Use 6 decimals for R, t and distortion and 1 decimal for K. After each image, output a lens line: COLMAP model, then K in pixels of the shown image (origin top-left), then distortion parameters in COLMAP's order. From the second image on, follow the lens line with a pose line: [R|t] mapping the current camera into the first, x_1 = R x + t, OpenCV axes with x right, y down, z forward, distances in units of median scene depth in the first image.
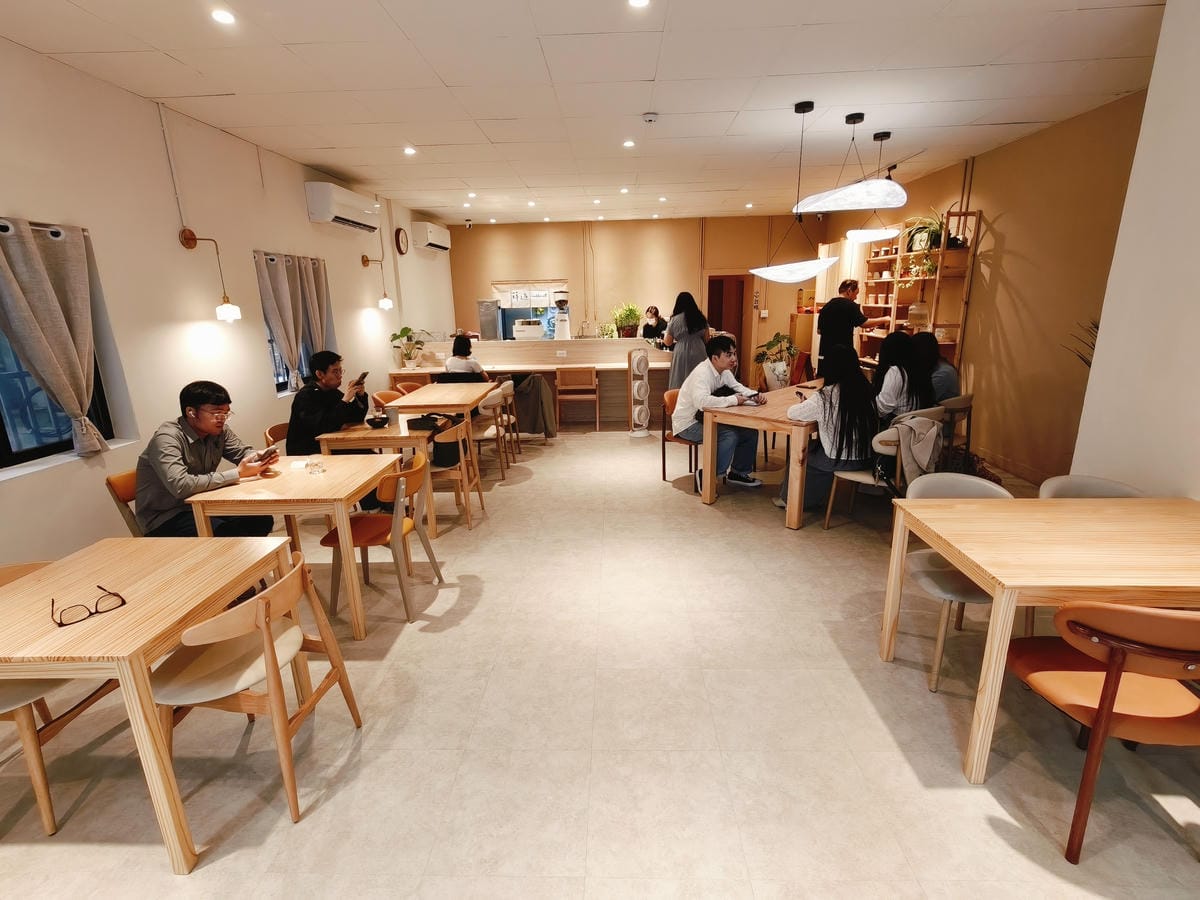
lens RADIAL K [[585.5, 0, 600.0], [0, 585.5, 450.0], [0, 0, 1]] dist [-0.001242, -0.000148]
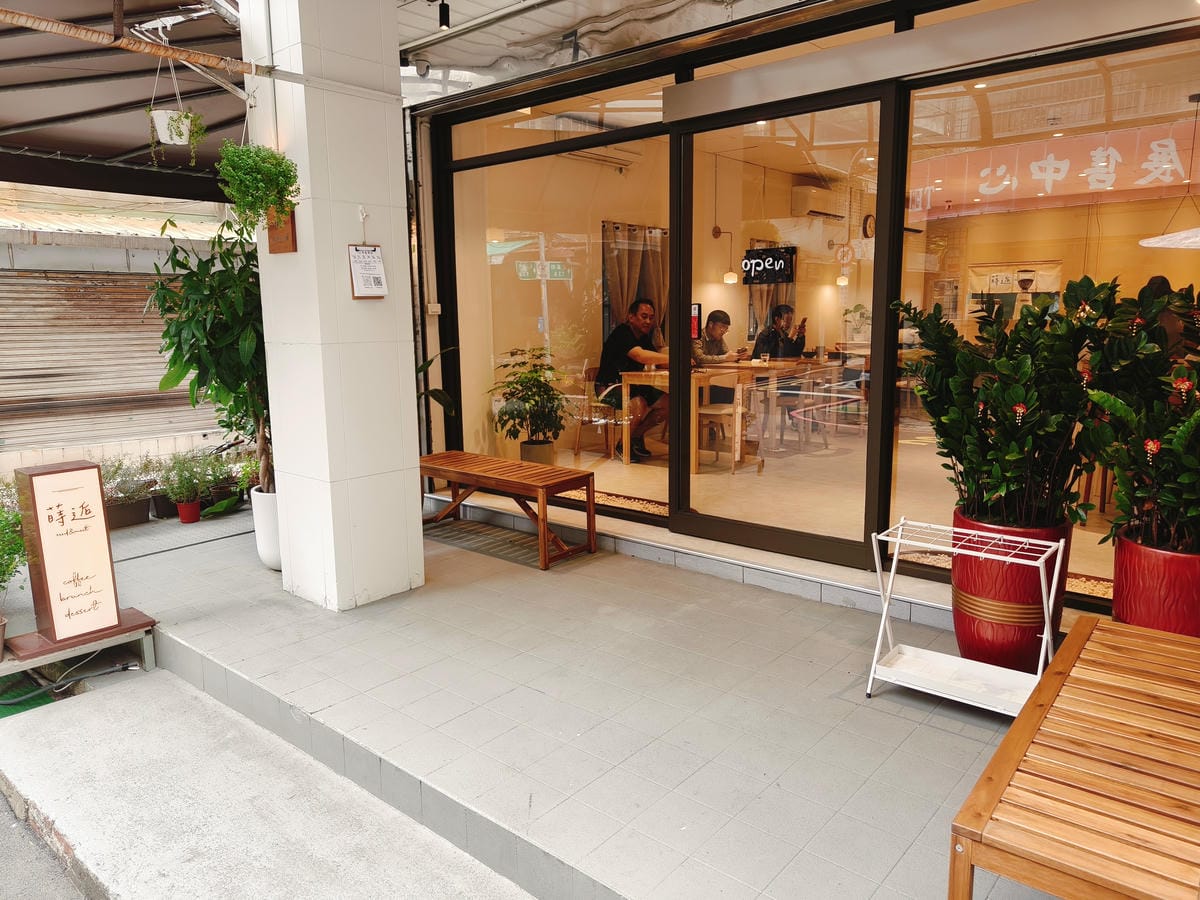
lens RADIAL K [[893.7, 0, 600.0], [0, 893.7, 450.0], [0, 0, 1]] dist [-0.001611, -0.000198]
pose [[0.795815, 0.125972, -0.592292, 0.536269], [-0.174146, 0.984412, -0.024616, 0.324046], [0.579959, 0.122735, 0.805347, -1.026583]]
